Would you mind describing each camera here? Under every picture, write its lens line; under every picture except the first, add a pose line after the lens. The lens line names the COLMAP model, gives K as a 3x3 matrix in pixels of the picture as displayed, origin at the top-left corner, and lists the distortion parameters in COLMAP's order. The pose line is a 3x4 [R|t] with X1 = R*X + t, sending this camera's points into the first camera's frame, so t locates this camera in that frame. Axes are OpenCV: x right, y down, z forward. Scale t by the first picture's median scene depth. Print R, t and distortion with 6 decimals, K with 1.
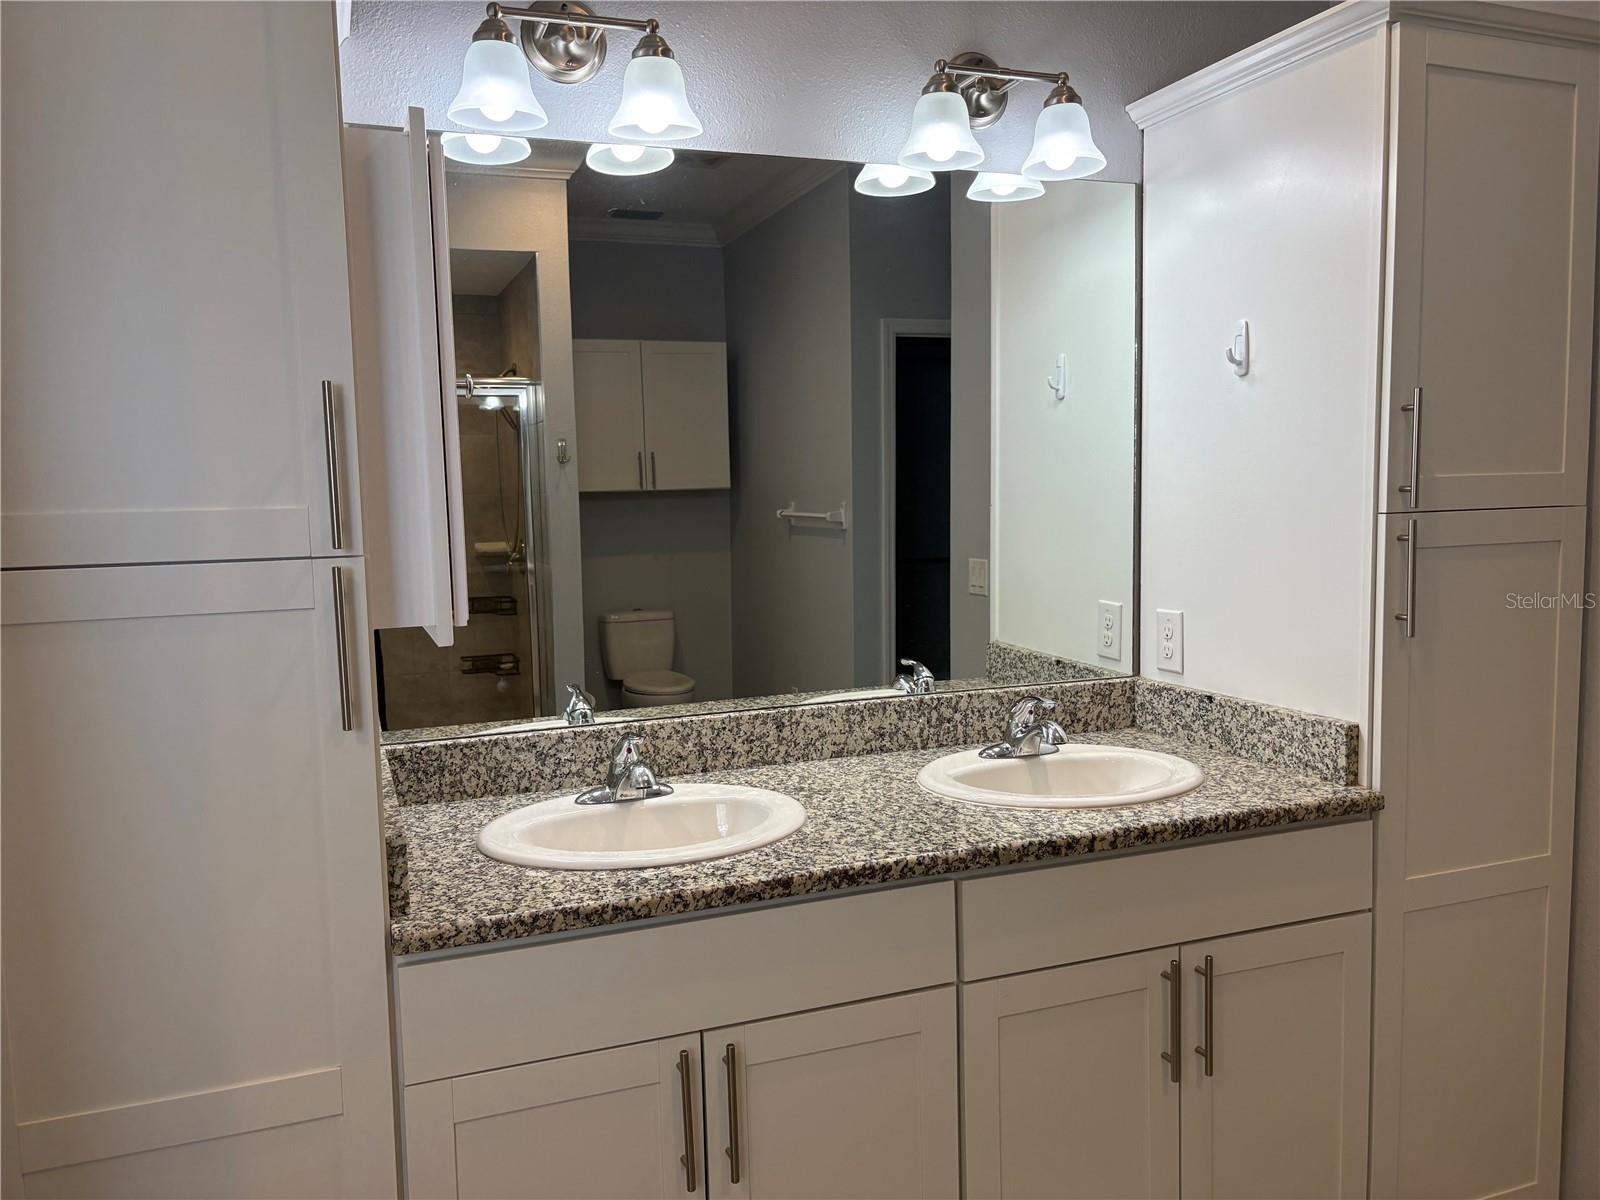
lens RADIAL K [[1229.5, 0, 800.0], [0, 1229.5, 600.0], [0, 0, 1]] dist [0.037084, -0.003507]
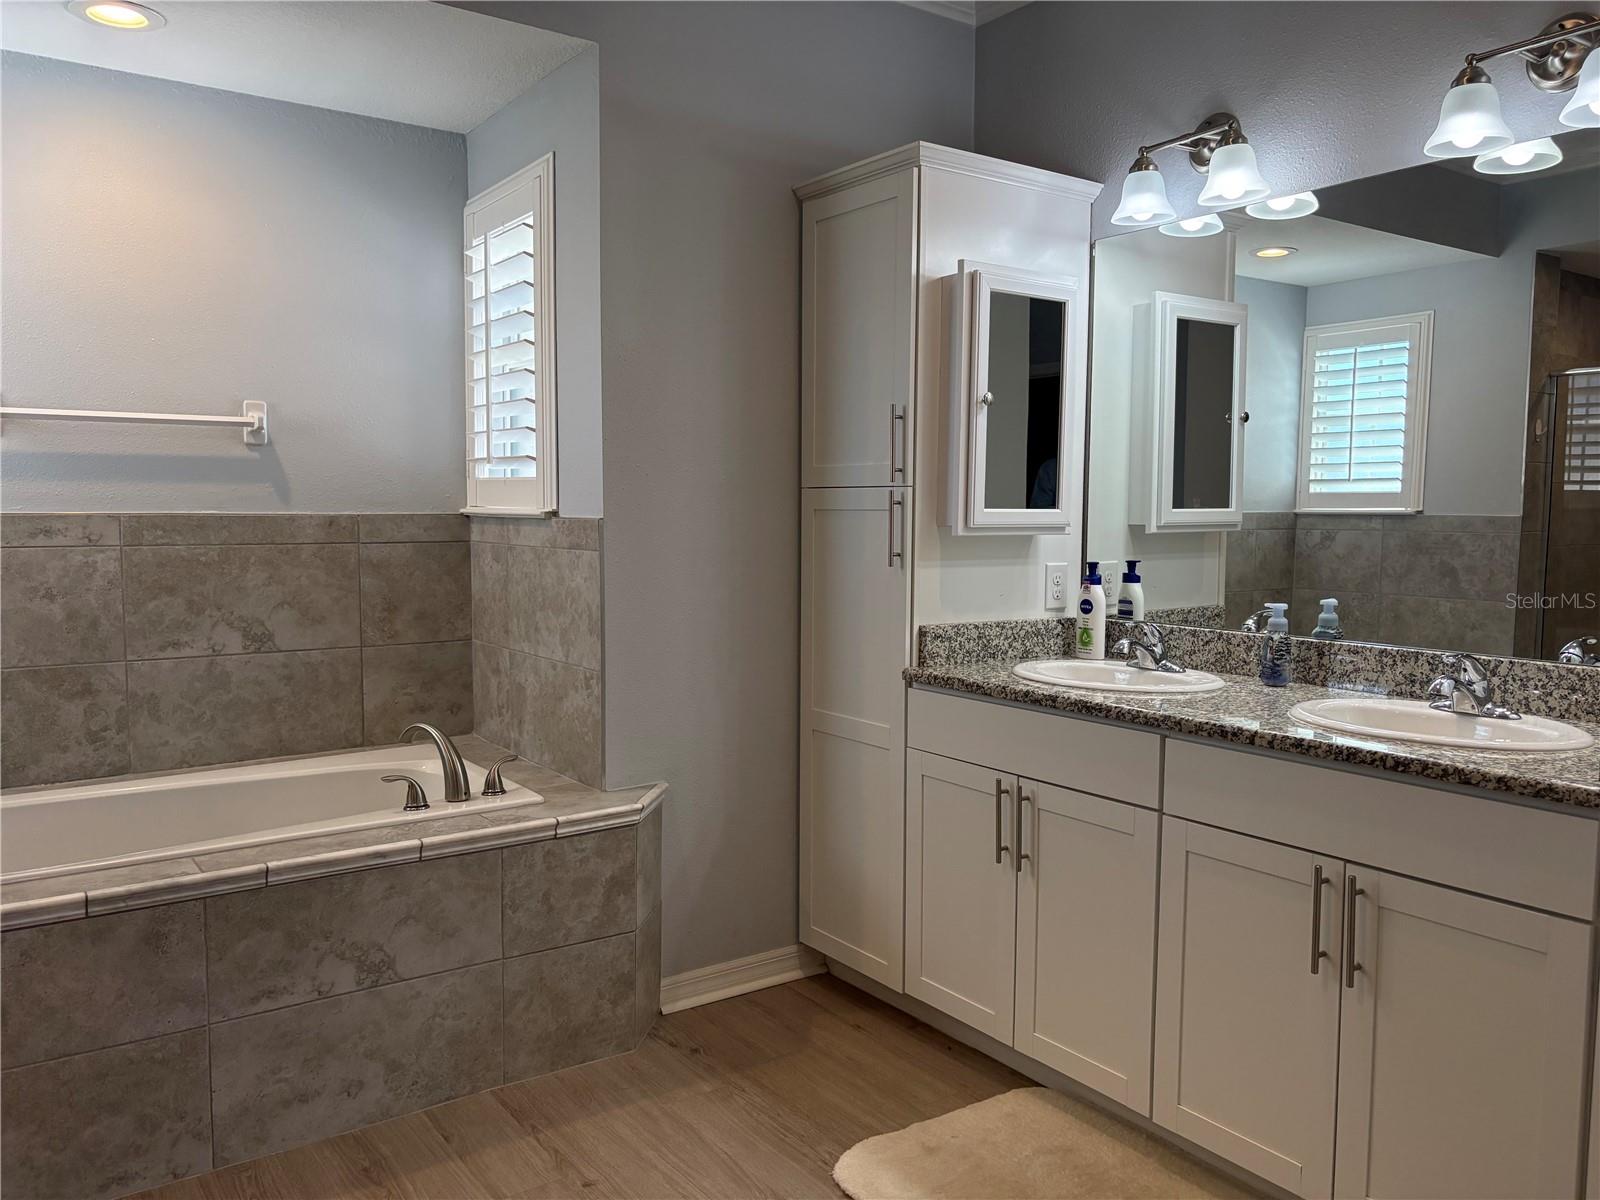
lens RADIAL K [[1229.5, 0, 800.0], [0, 1229.5, 600.0], [0, 0, 1]] dist [0.037084, -0.003507]
pose [[0.238690, 0.093546, -0.966580, 1.032649], [-0.105382, 0.991966, 0.069979, 0.018808], [0.965361, 0.085157, 0.246630, 0.202032]]
